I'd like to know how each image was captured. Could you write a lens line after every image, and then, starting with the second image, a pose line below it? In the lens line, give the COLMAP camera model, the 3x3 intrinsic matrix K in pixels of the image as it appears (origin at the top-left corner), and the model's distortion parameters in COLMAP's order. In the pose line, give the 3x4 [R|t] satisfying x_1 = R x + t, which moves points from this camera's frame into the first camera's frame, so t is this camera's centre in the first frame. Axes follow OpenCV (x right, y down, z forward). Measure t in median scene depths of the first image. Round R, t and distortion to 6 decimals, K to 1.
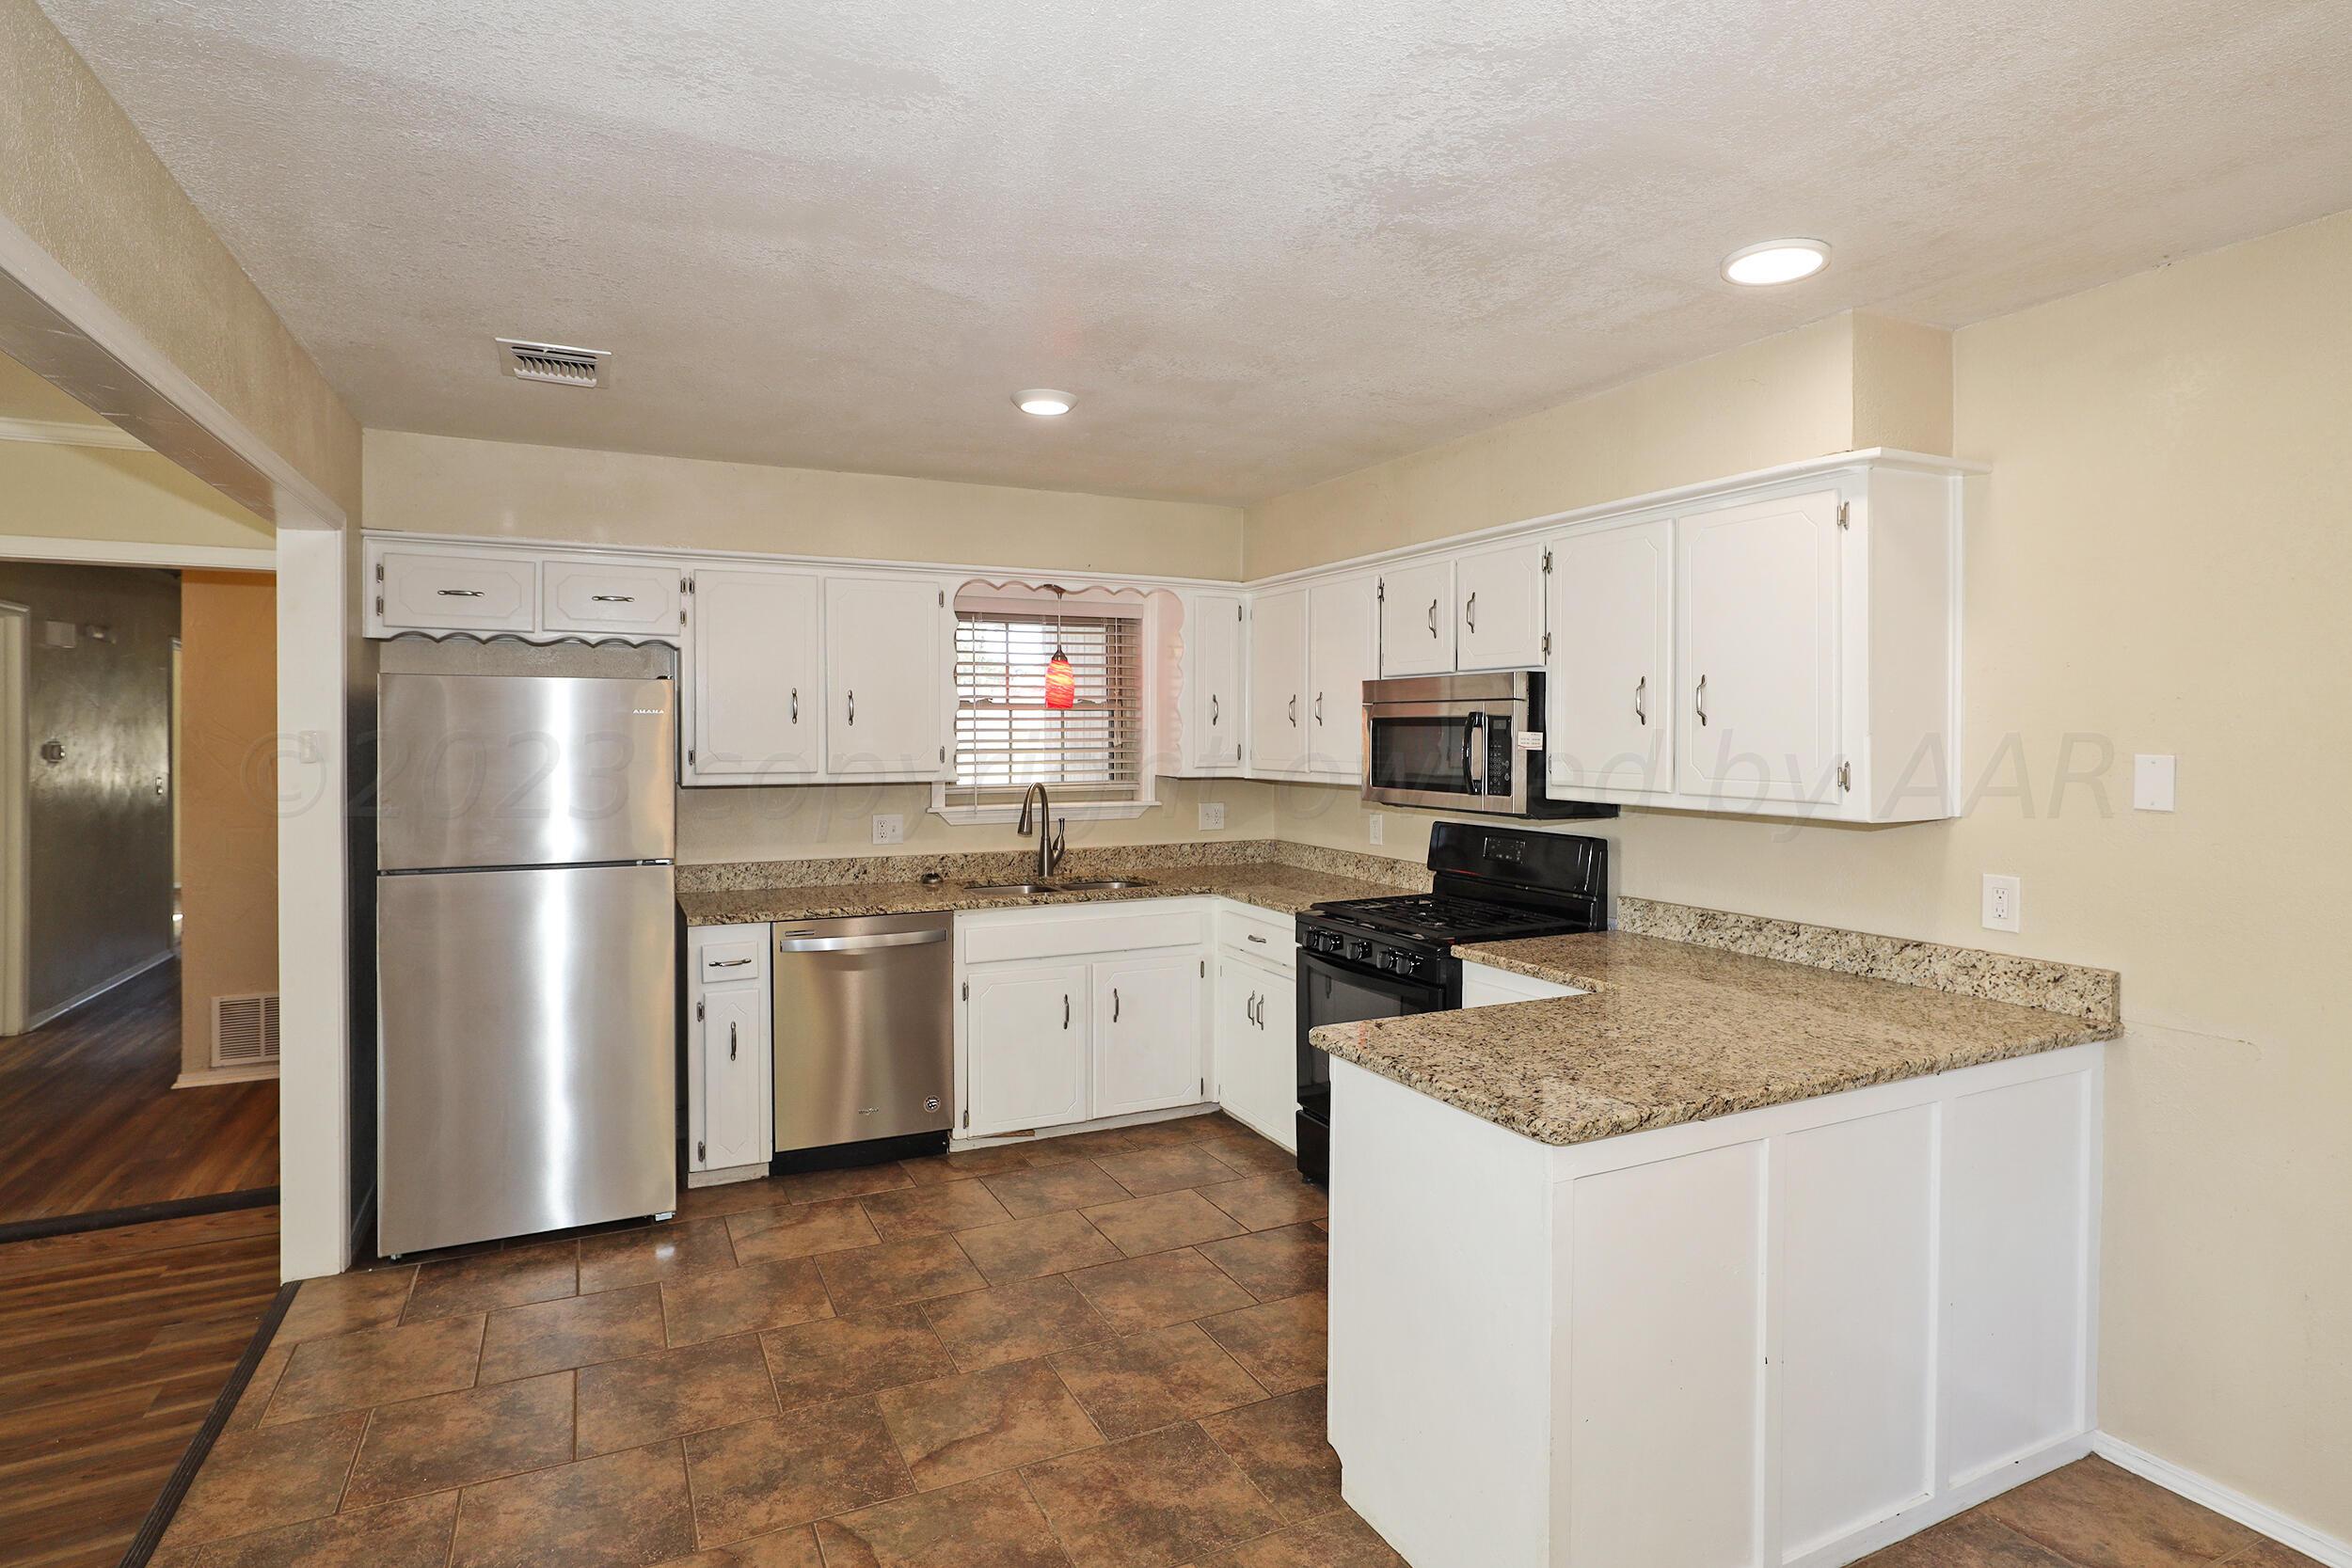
lens RADIAL K [[1222.8, 0, 1096.4], [0, 1222.8, 742.3], [0, 0, 1]] dist [-0.020232, 0.002588]
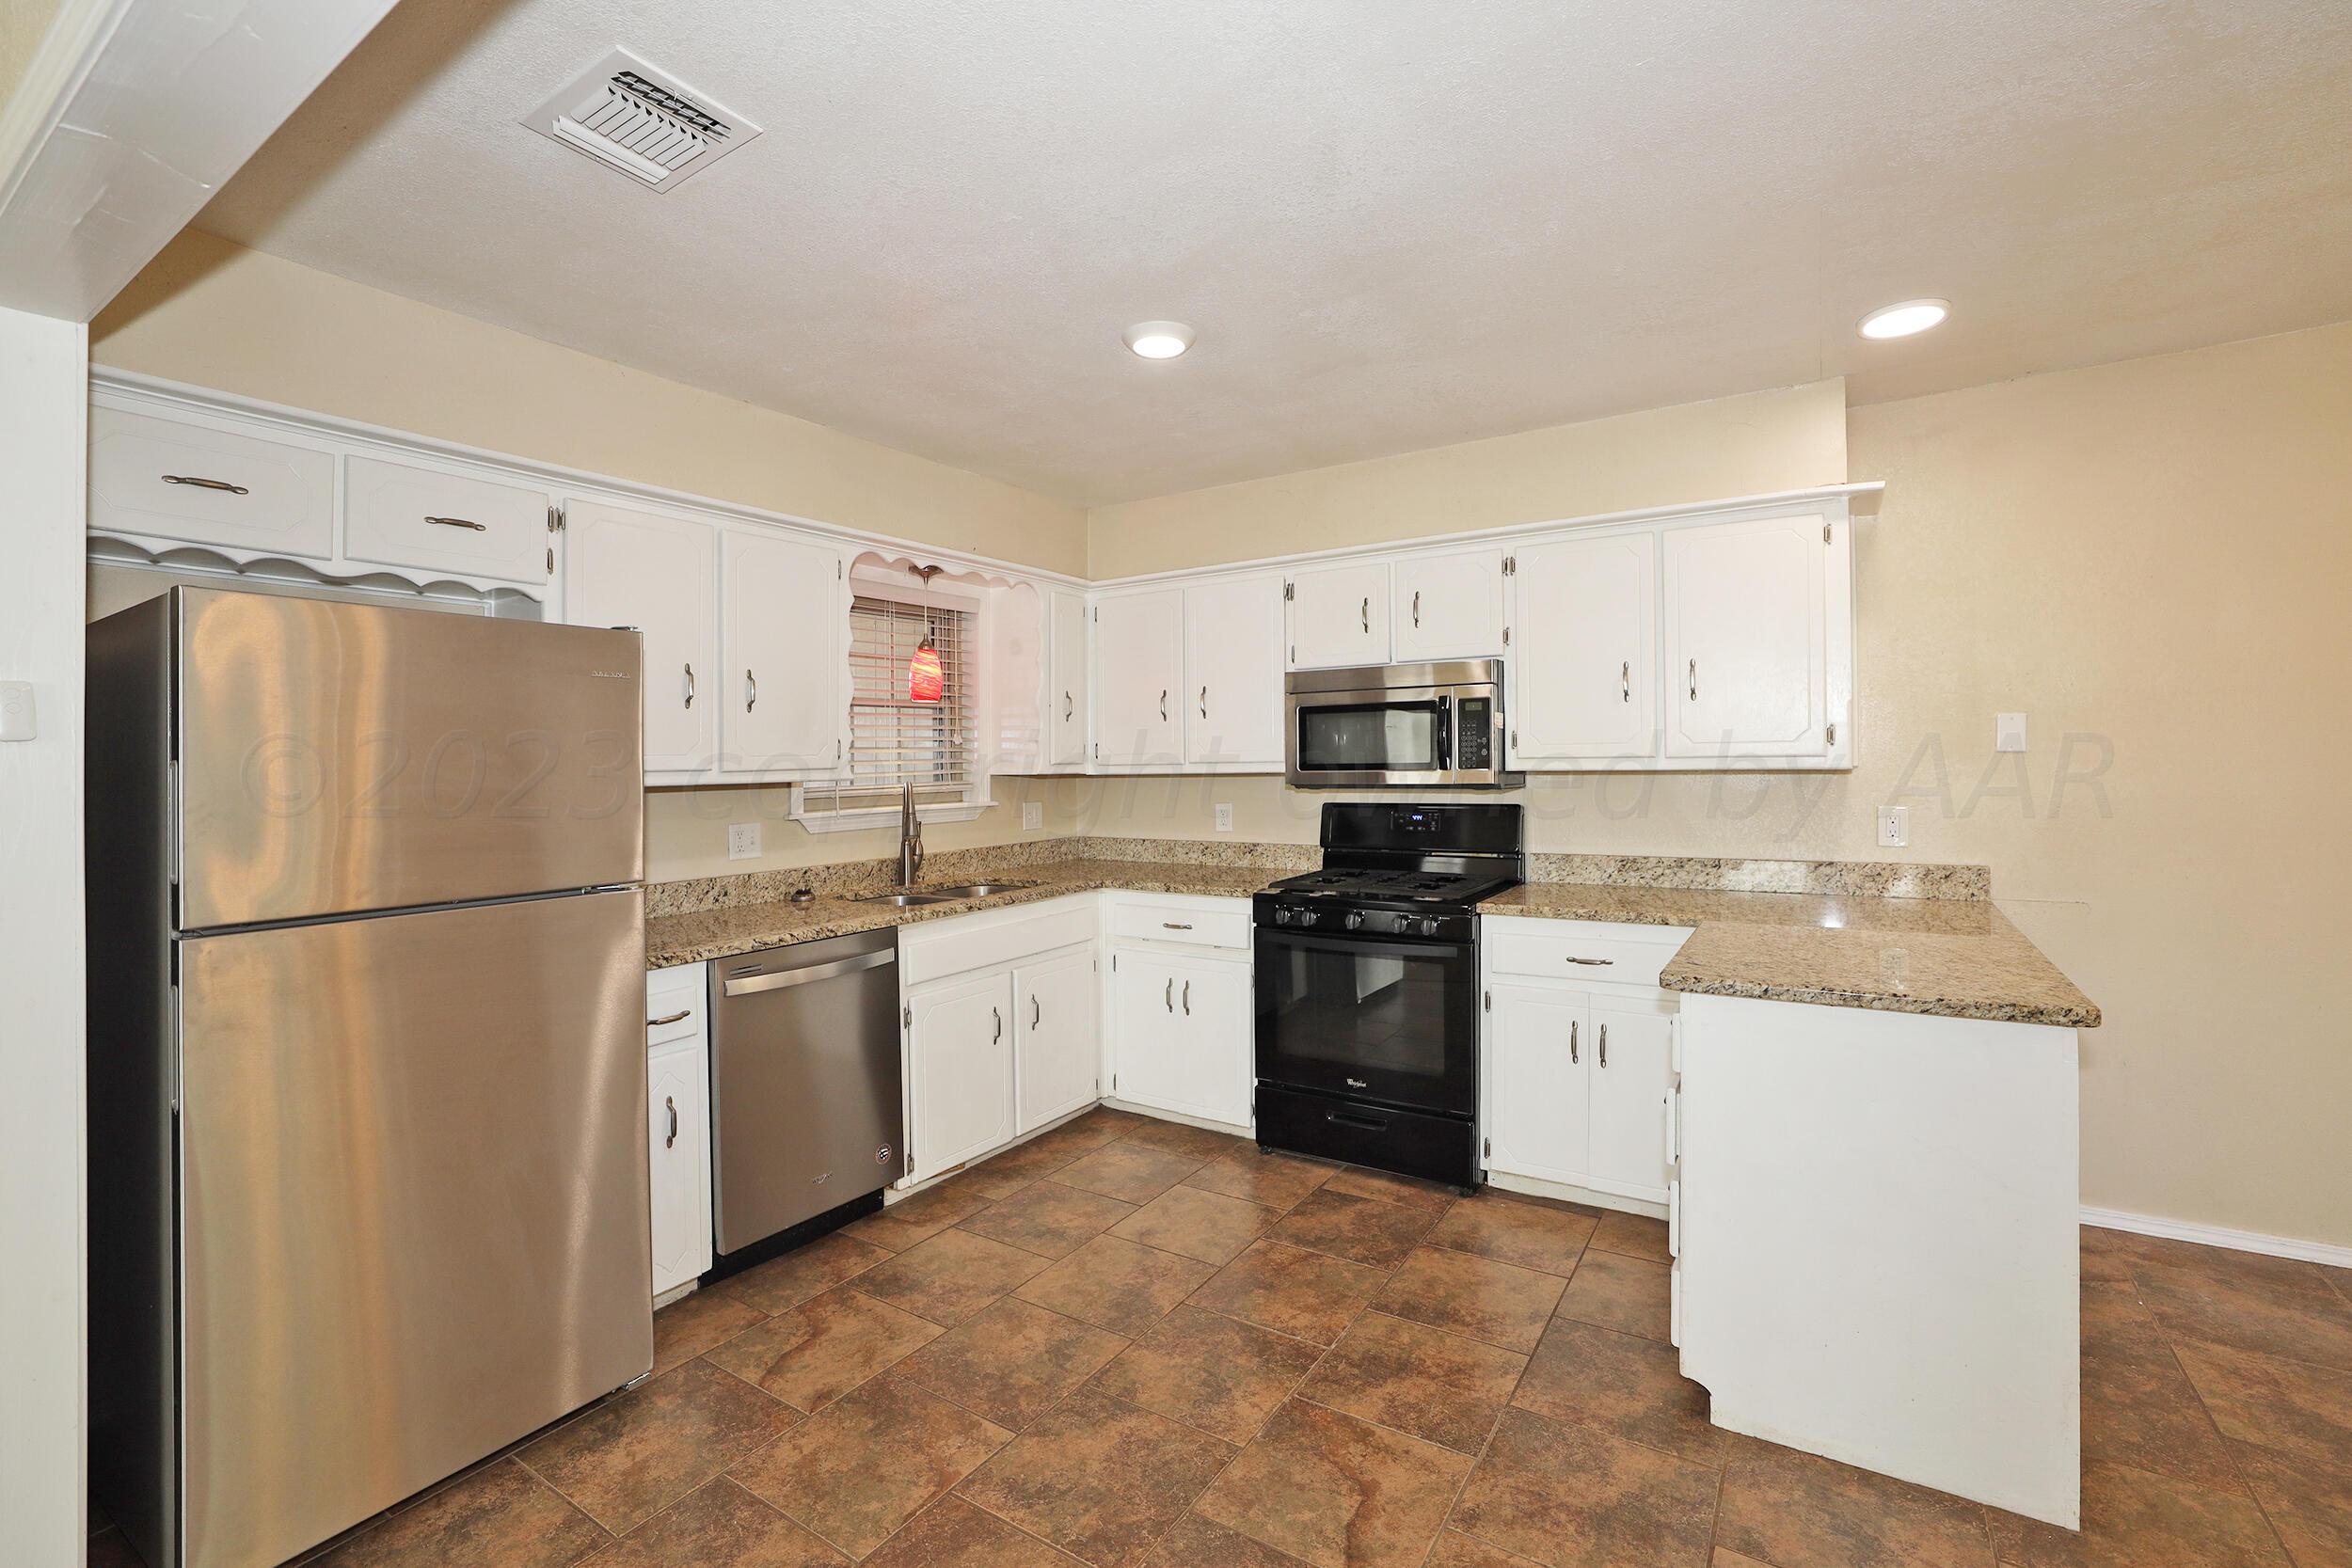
lens RADIAL K [[1057.0, 0, 1109.8], [0, 1057.0, 754.9], [0, 0, 1]] dist [-0.034505, 0.007249]
pose [[0.848818, -0.008328, 0.528620, -0.421025], [0.019876, 0.999672, -0.016167, 0.035357], [-0.528312, 0.024230, 0.848704, 0.312413]]
